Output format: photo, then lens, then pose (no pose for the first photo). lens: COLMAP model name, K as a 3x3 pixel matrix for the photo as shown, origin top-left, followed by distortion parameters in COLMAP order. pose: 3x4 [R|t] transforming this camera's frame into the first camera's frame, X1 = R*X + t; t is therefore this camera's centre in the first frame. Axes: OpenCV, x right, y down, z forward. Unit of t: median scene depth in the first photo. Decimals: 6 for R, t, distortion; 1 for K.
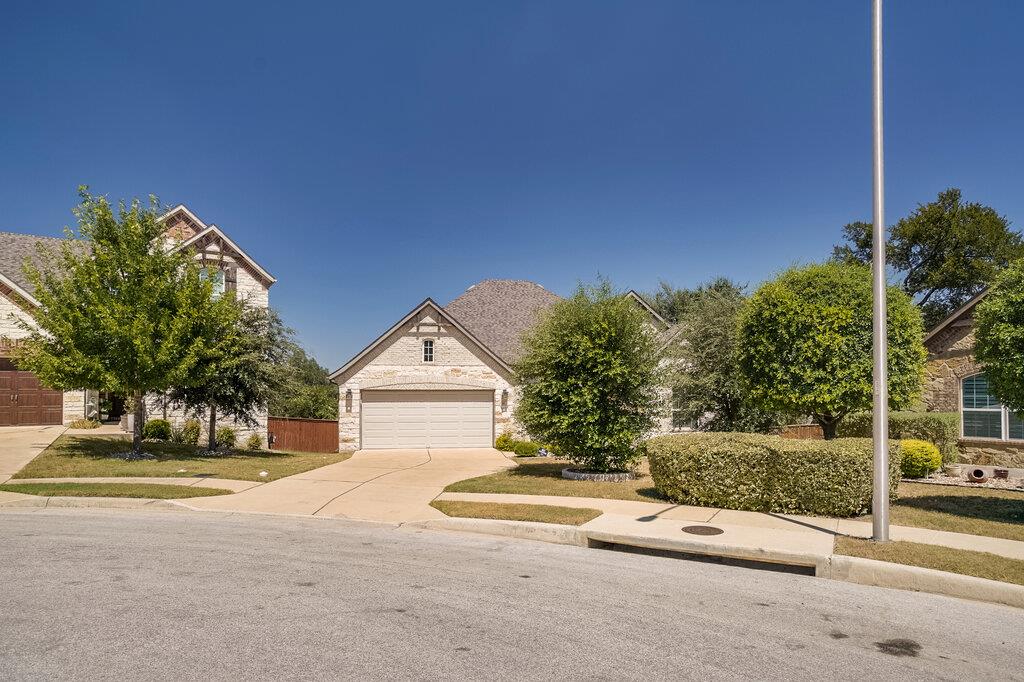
lens RADIAL K [[606.5, 0, 513.6], [0, 606.5, 345.2], [0, 0, 1]] dist [0.004487, 0.003702]
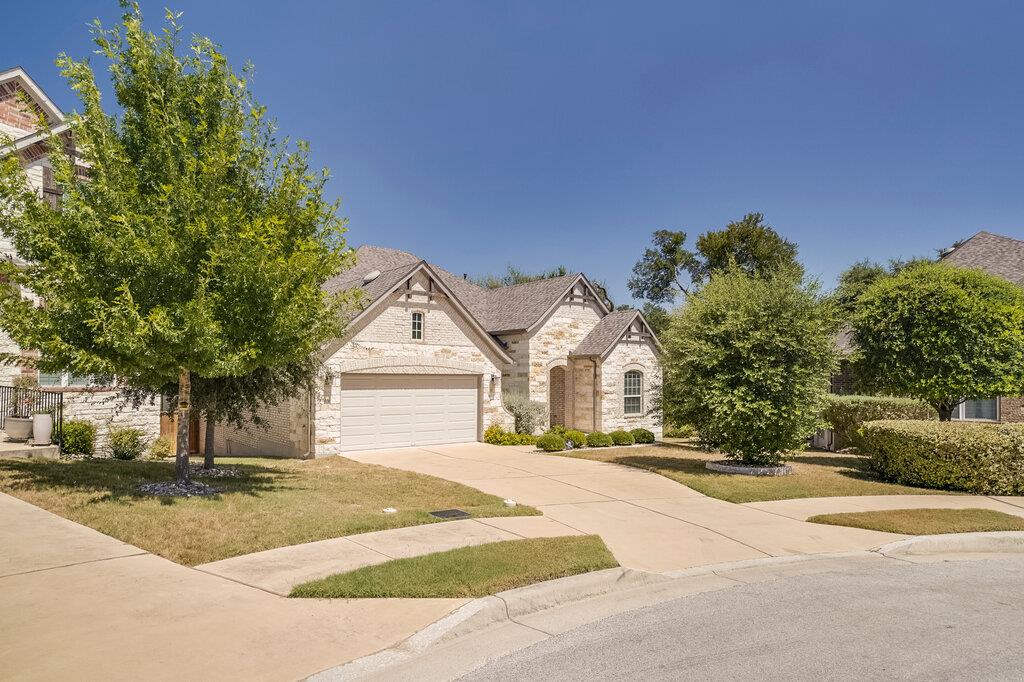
lens RADIAL K [[606.5, 0, 512.1], [0, 606.5, 336.9], [0, 0, 1]] dist [0.004487, 0.003702]
pose [[0.880637, 0.038137, 0.472254, -0.410392], [-0.044705, 0.998997, 0.002689, 0.016149], [-0.471678, -0.023480, 0.881458, 0.226543]]
